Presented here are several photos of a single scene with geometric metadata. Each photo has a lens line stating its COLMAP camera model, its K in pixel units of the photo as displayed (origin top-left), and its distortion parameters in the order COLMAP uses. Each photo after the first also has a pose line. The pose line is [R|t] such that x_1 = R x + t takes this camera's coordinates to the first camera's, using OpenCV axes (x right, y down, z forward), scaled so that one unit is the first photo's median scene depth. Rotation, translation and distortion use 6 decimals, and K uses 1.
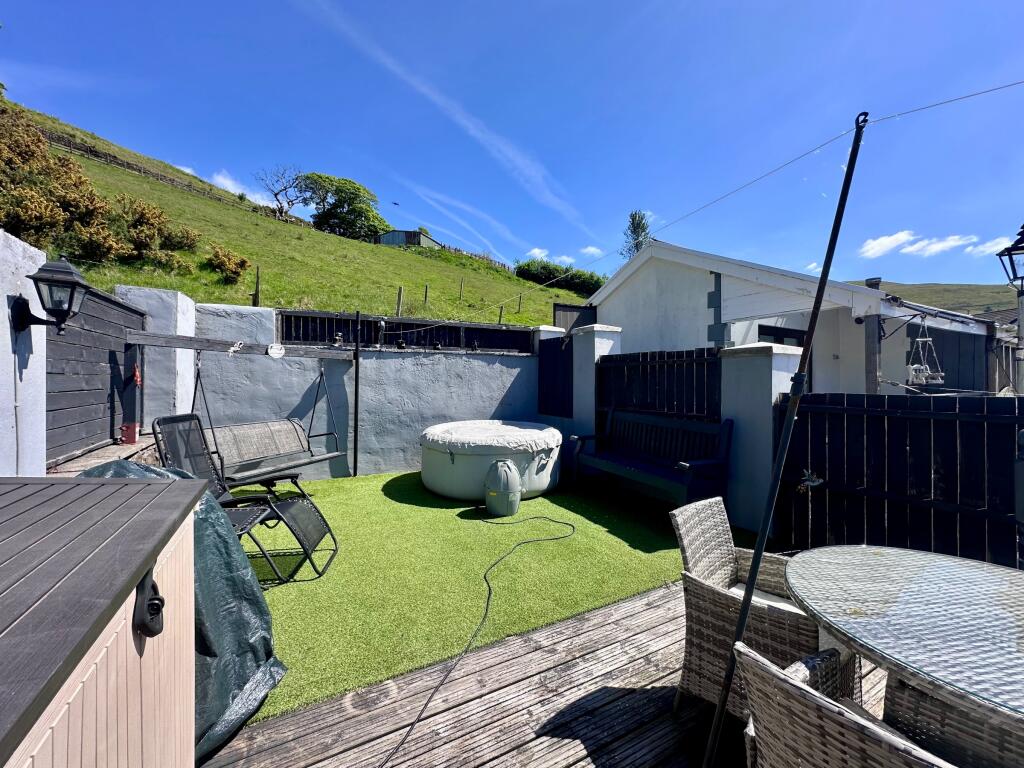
lens RADIAL K [[408.3, 0, 512.0], [0, 408.3, 384.0], [0, 0, 1]] dist [-0.007455, 0.002221]
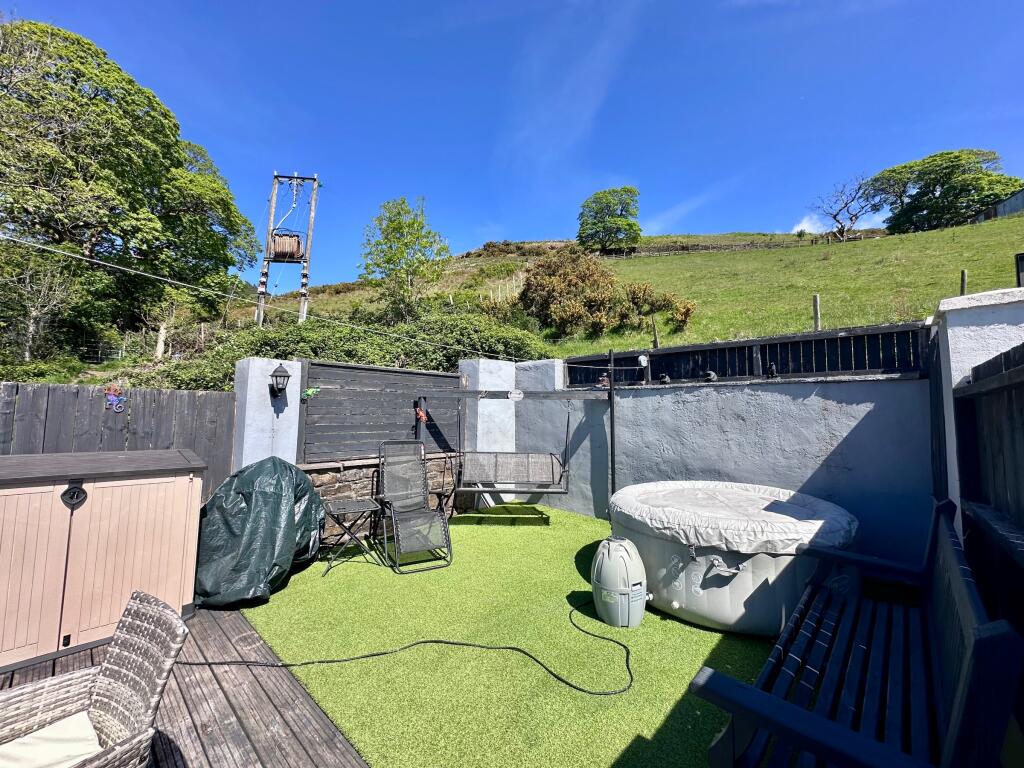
lens RADIAL K [[407.5, 0, 512.0], [0, 407.5, 384.0], [0, 0, 1]] dist [-0.001401, -0.000167]
pose [[0.321404, -0.066754, -0.944586, 0.428052], [-0.020192, 0.996802, -0.077315, -0.014659], [0.946727, 0.043922, 0.319029, 0.429116]]
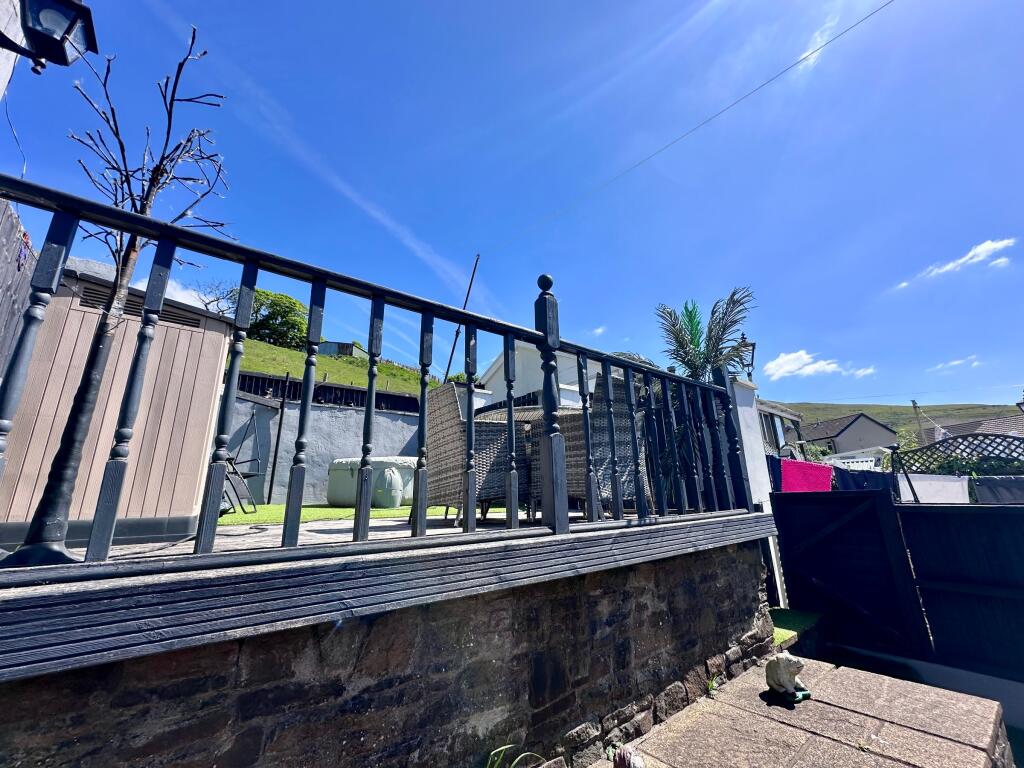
lens RADIAL K [[408.0, 0, 510.0], [0, 408.0, 384.0], [0, 0, 1]] dist [-0.004641, -0.000111]
pose [[0.987305, 0.019991, 0.157572, 0.111557], [0.023665, 0.962461, -0.270385, 0.210303], [-0.157062, 0.270682, 0.949770, -0.319343]]
